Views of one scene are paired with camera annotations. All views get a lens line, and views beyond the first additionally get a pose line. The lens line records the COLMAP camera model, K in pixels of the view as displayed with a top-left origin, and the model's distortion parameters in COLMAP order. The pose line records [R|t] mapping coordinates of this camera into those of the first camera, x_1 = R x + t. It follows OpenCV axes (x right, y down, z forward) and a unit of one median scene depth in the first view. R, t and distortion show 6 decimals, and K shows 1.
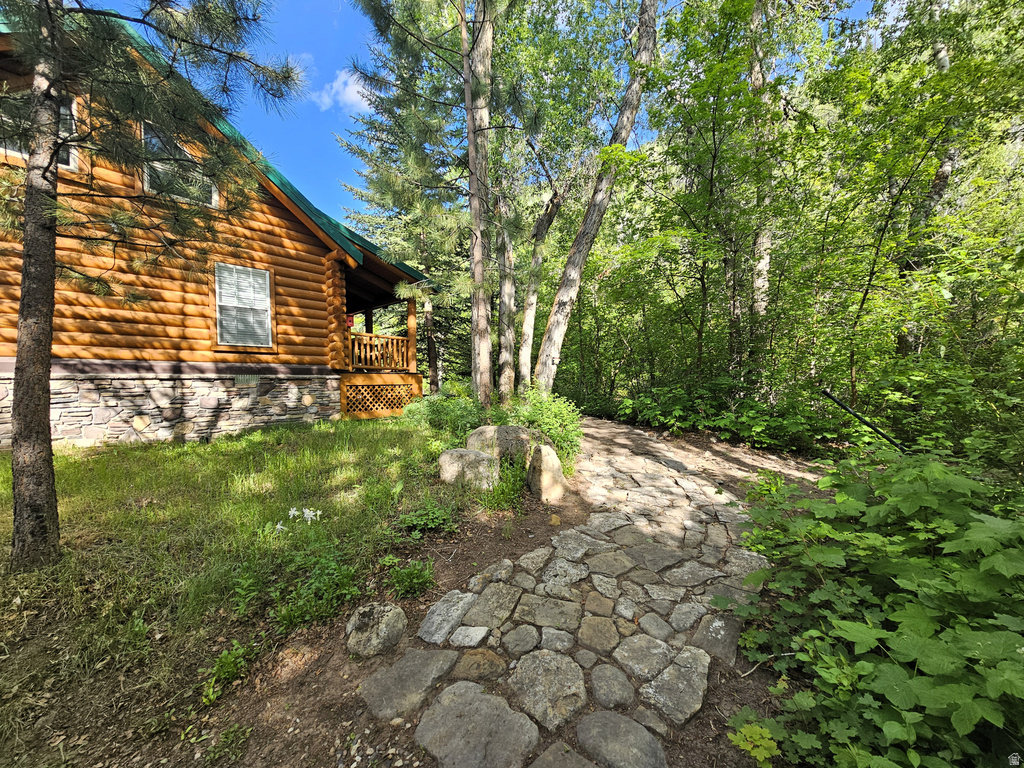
lens RADIAL K [[413.1, 0, 514.2], [0, 413.1, 381.8], [0, 0, 1]] dist [0.004029, 0.000392]
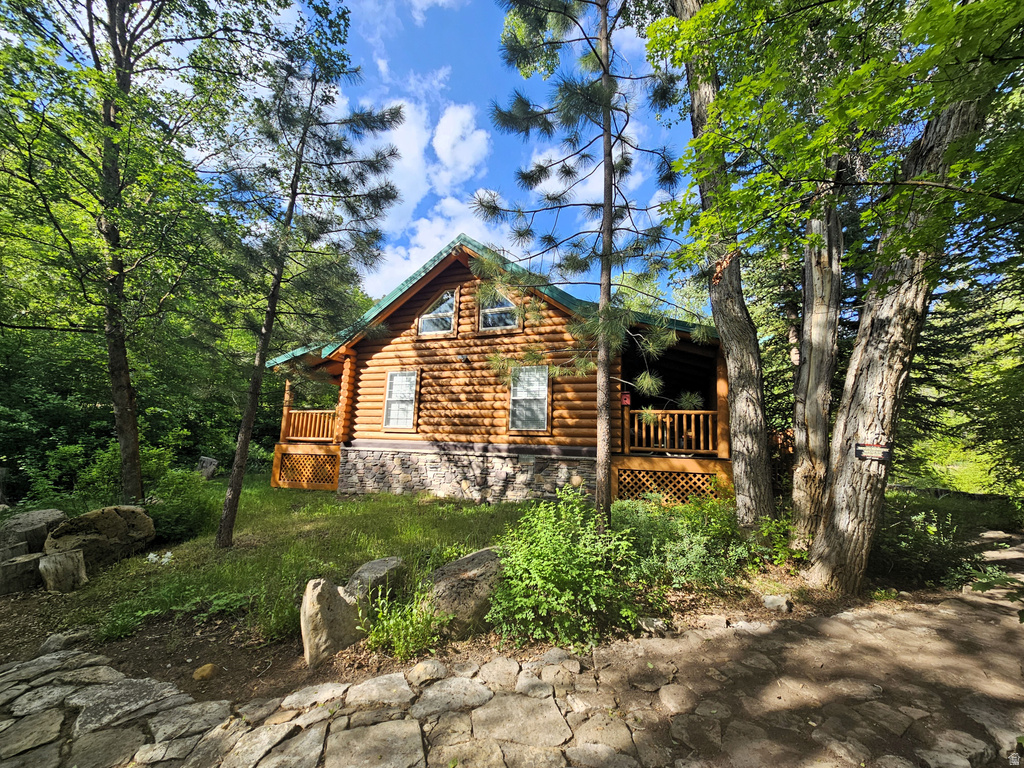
lens RADIAL K [[413.1, 0, 510.0], [0, 413.1, 391.3], [0, 0, 1]] dist [0.004029, 0.000392]
pose [[0.316498, -0.098508, -0.943464, 0.509478], [-0.036066, 0.992625, -0.115739, -0.060492], [0.947907, 0.070658, 0.310611, 0.591105]]
